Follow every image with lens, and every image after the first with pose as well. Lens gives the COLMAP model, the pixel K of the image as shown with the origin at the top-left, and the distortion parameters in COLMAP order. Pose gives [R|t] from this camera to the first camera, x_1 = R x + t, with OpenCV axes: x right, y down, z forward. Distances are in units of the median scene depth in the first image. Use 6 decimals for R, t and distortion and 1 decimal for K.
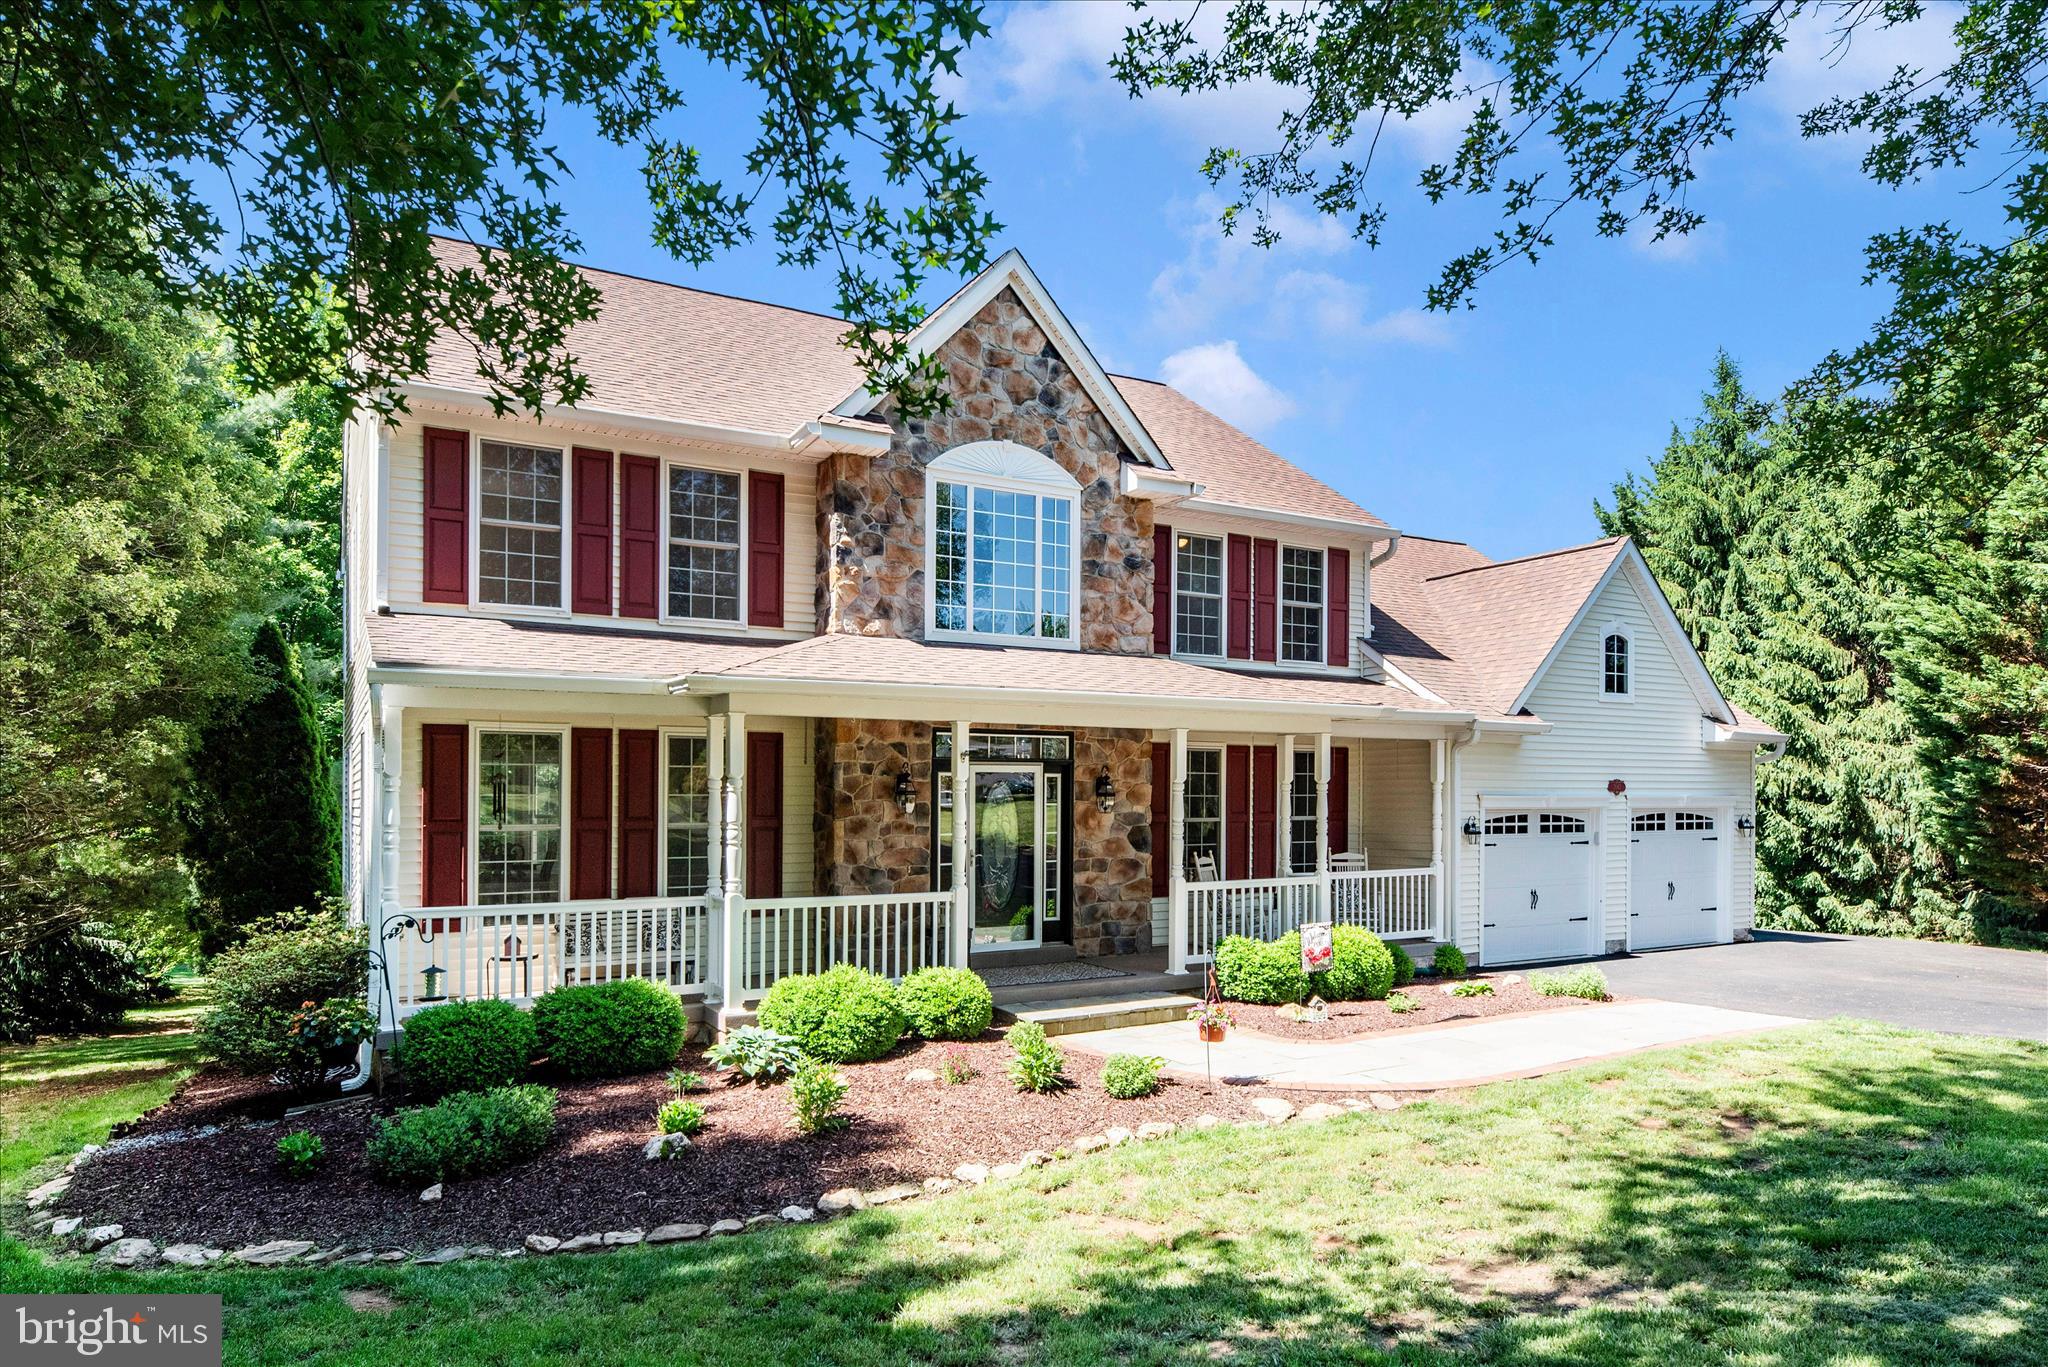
lens RADIAL K [[1243.3, 0, 1077.1], [0, 1243.3, 695.2], [0, 0, 1]] dist [-0.001305, -0.000273]
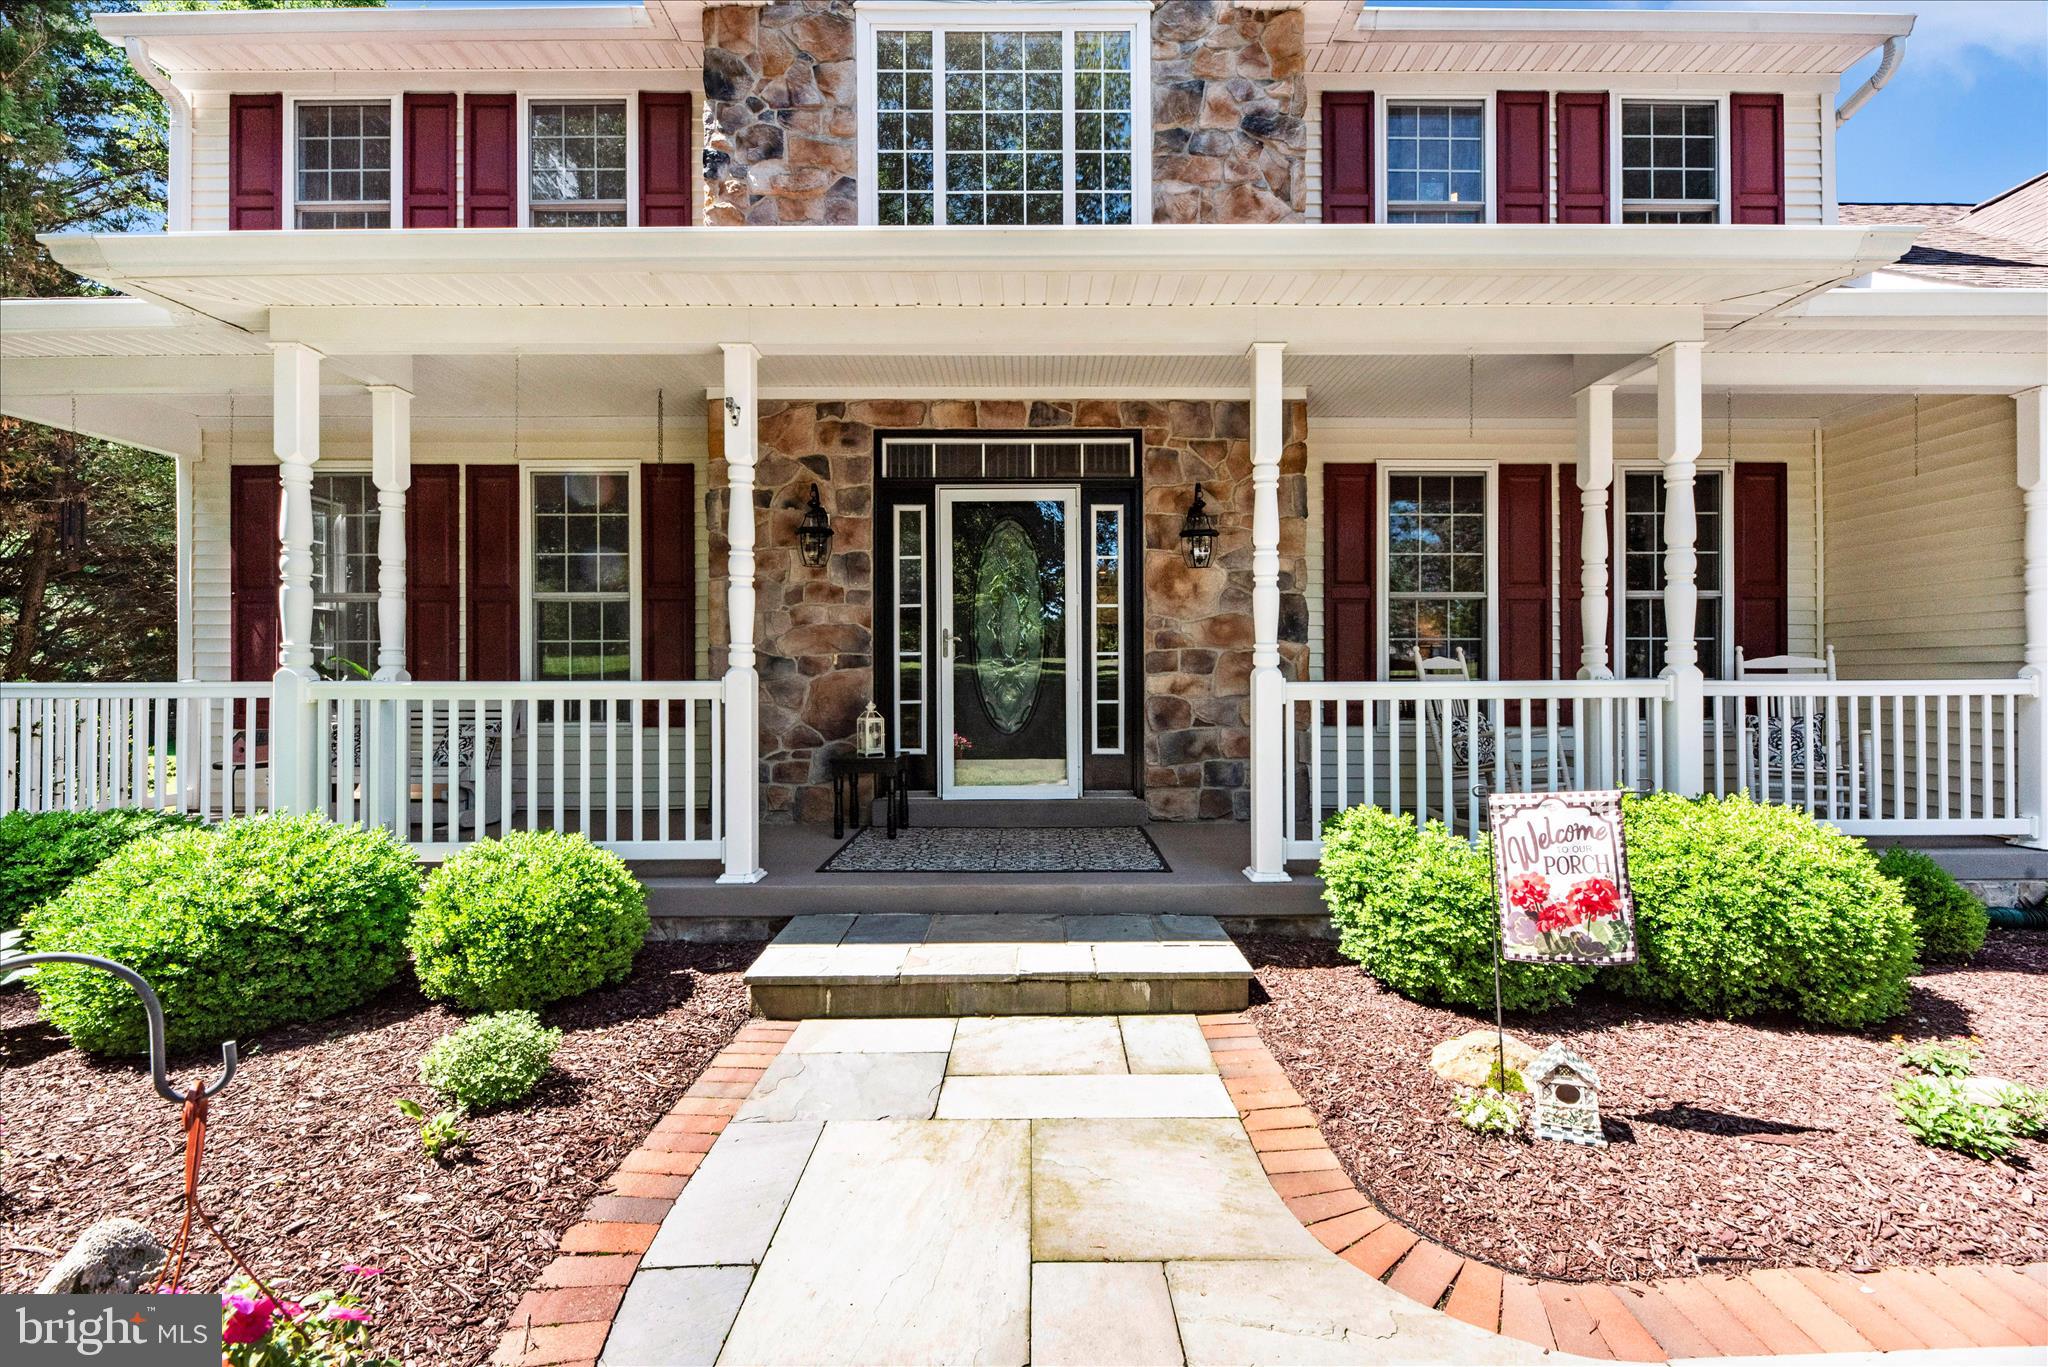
lens RADIAL K [[752.7, 0, 1140.4], [0, 752.7, 658.5], [0, 0, 1]] dist [0.000869, -0.000049]
pose [[0.859936, -0.019924, -0.510013, 0.172944], [0.043328, 0.998481, 0.034049, 0.123553], [0.508560, -0.051378, 0.859492, 0.697060]]
